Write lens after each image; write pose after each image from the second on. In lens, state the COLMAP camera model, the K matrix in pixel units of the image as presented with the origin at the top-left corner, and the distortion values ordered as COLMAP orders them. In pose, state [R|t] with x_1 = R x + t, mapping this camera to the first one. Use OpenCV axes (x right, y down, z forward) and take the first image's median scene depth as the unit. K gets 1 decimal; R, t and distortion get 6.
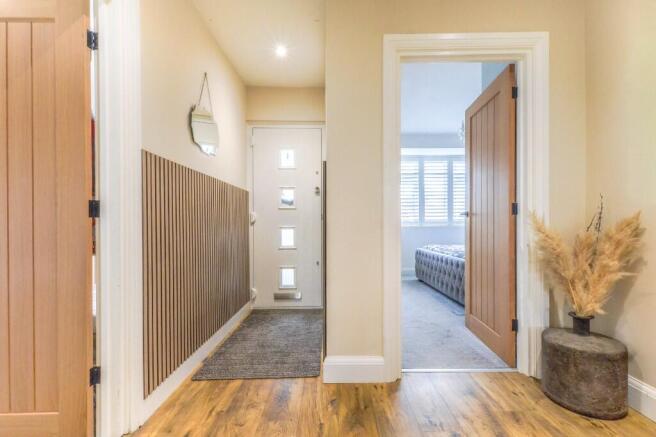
lens RADIAL K [[297.7, 0, 328.0], [0, 297.7, 223.6], [0, 0, 1]] dist [0.004318, -0.000433]
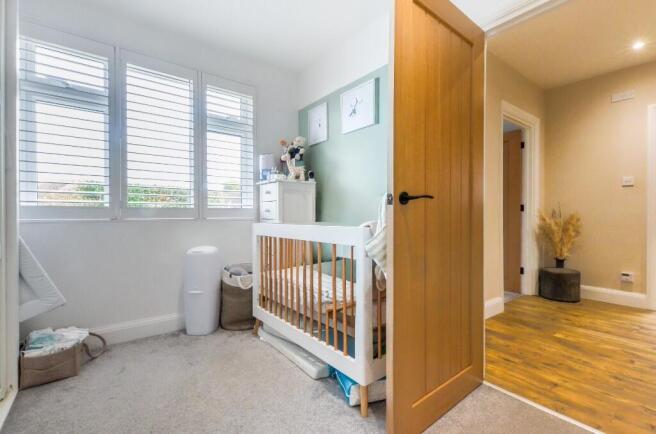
lens RADIAL K [[297.7, 0, 327.7], [0, 297.7, 215.0], [0, 0, 1]] dist [0.004318, -0.000433]
pose [[0.795280, 0.012160, 0.606121, -1.021211], [-0.005225, 0.999899, -0.013204, 0.019464], [-0.606220, 0.007334, 0.795263, 0.181692]]
